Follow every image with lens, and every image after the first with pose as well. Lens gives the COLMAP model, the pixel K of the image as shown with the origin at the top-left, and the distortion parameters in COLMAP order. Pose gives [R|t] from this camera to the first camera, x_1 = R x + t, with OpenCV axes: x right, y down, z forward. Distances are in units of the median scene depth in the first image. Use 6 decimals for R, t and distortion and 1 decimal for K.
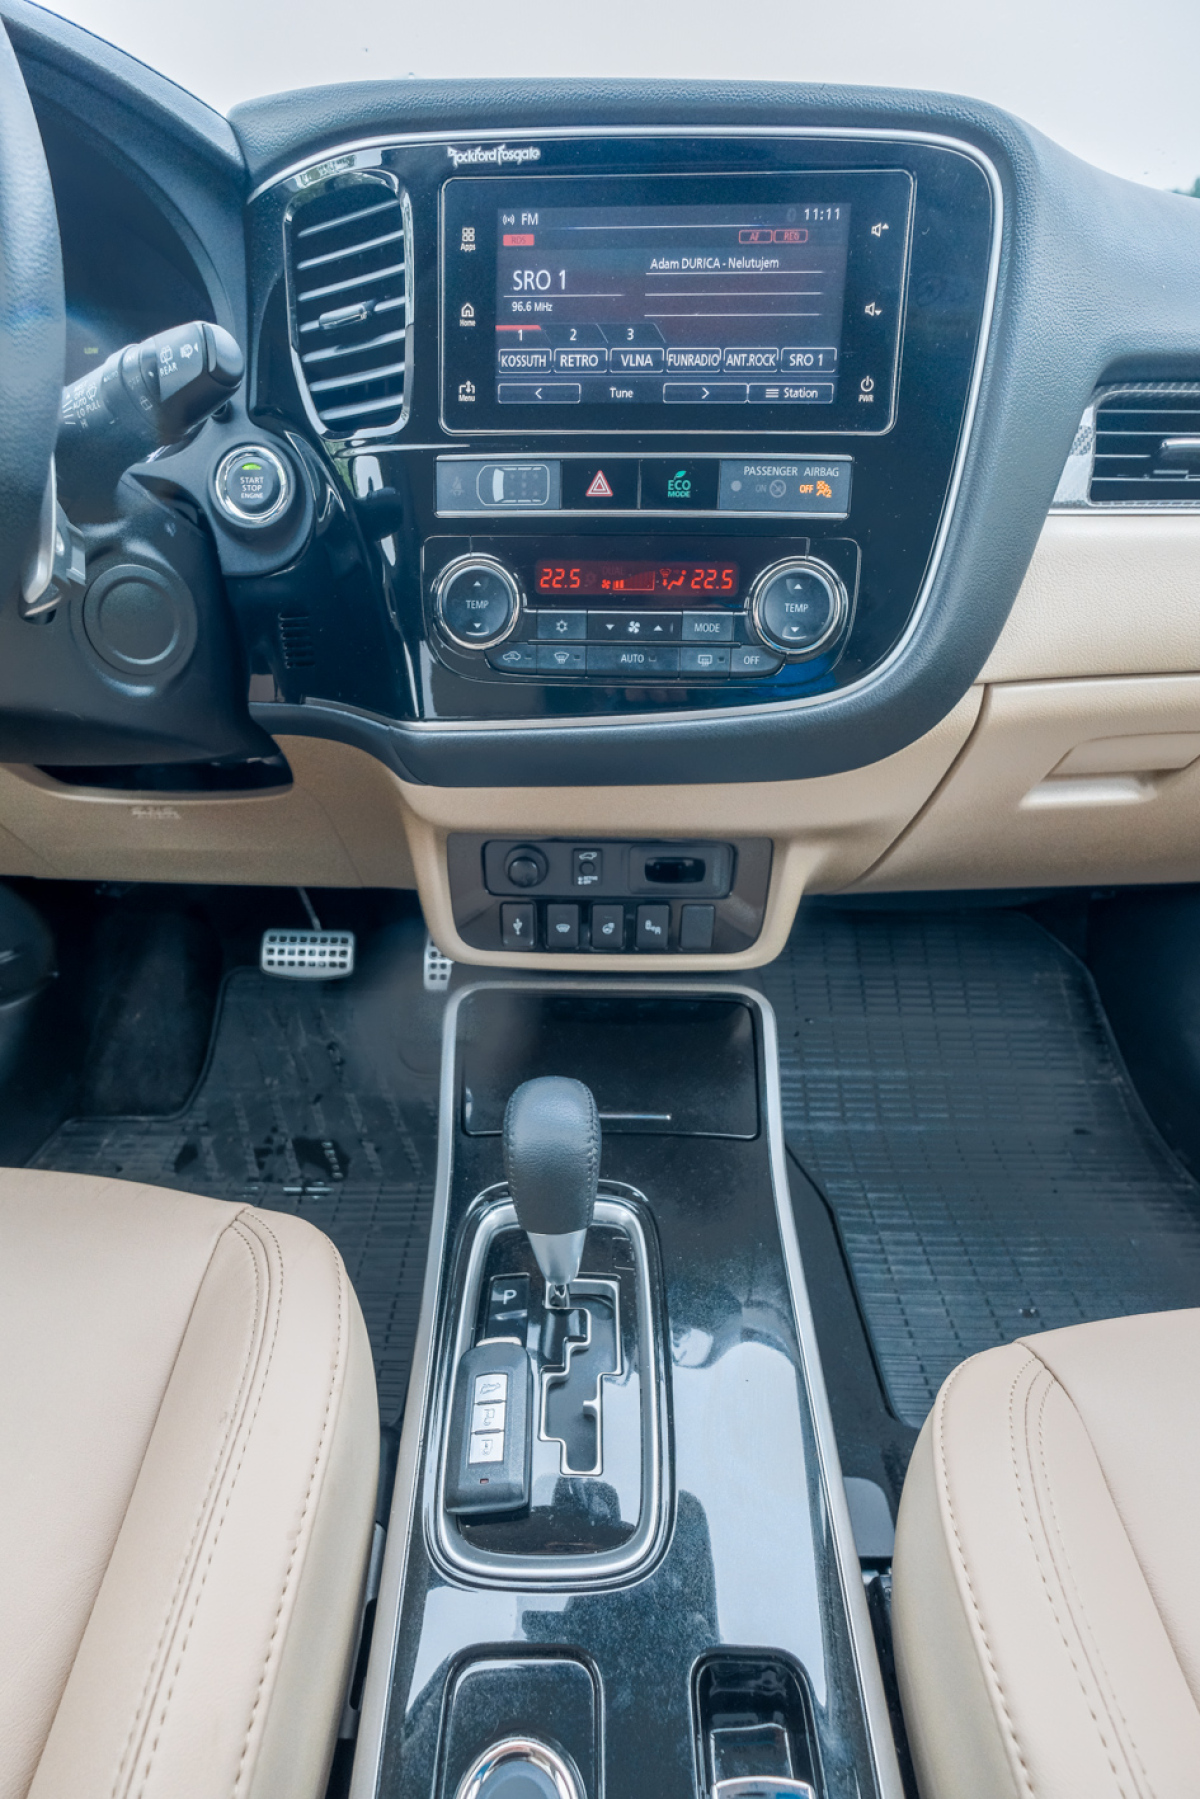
lens RADIAL K [[765.8, 0, 590.1], [0, 765.8, 933.3], [0, 0, 1]] dist [-0.007993, 0.000388]
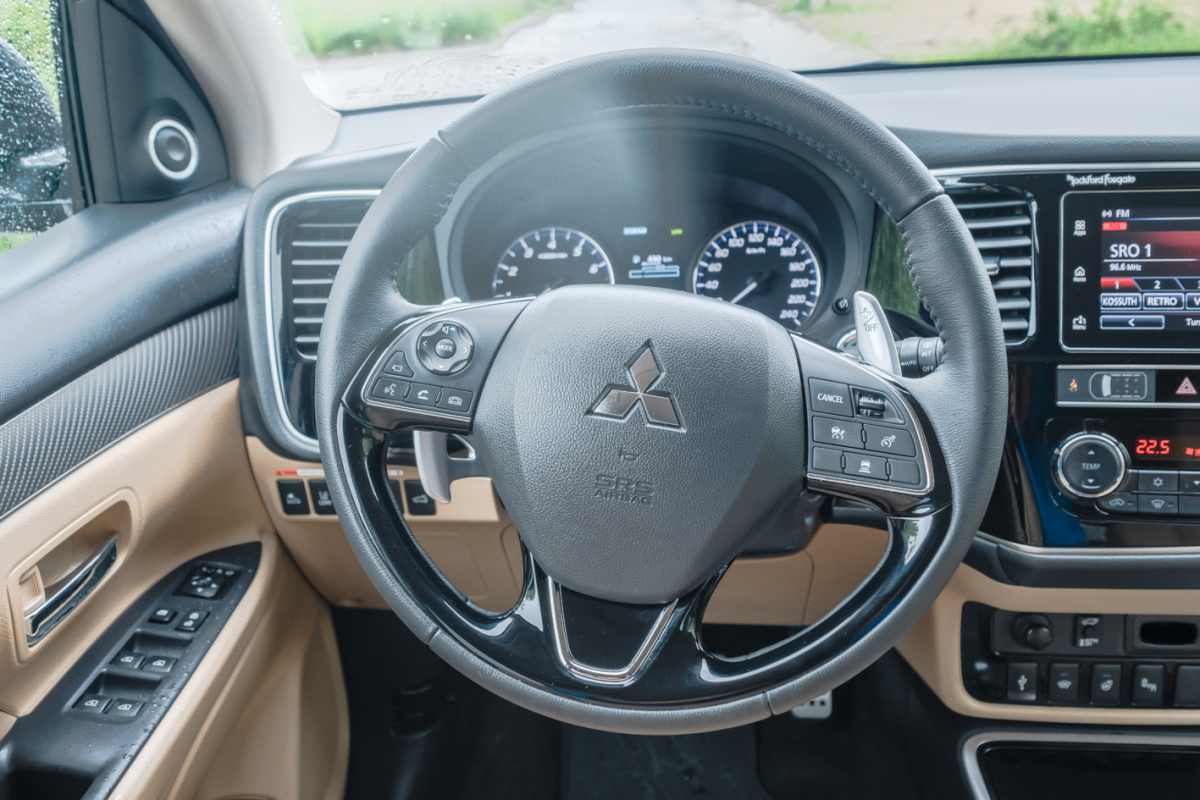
lens RADIAL K [[967.9, 0, 600.0], [0, 967.9, 400.0], [0, 0, 1]] dist [0.002887, 0.004999]
pose [[0.995421, -0.018158, -0.093845, -0.805258], [-0.000018, 0.981755, -0.190150, -0.205028], [0.095585, 0.189281, 0.977260, -0.750992]]
